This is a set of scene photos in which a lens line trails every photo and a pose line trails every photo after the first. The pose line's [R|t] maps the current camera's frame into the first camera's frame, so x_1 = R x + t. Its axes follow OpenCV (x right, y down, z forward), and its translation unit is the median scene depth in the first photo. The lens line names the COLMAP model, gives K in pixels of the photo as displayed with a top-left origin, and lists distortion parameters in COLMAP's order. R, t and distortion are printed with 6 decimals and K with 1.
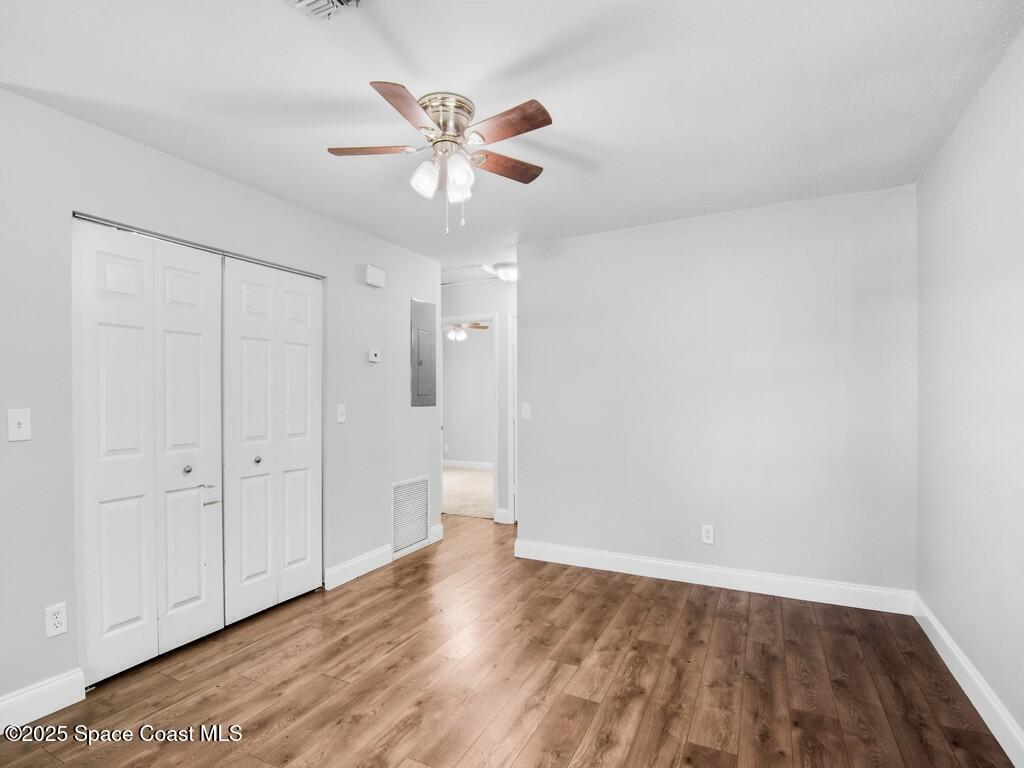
lens RADIAL K [[484.7, 0, 512.0], [0, 484.7, 400.3], [0, 0, 1]] dist [0.000184, -0.000655]
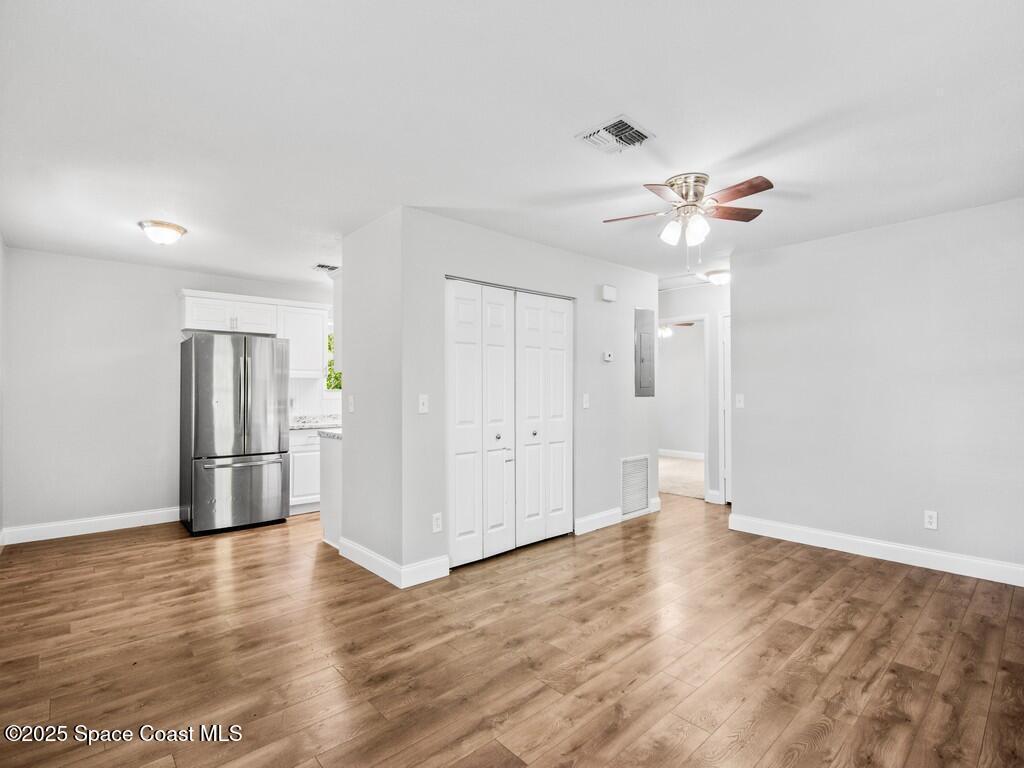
lens RADIAL K [[496.8, 0, 512.0], [0, 496.8, 384.0], [0, 0, 1]] dist [-0.002336, -0.006474]
pose [[0.933947, 0.000821, -0.357410, -0.076283], [-0.006713, 0.999861, -0.015244, 0.002867], [0.357348, 0.016636, 0.933823, -0.399216]]
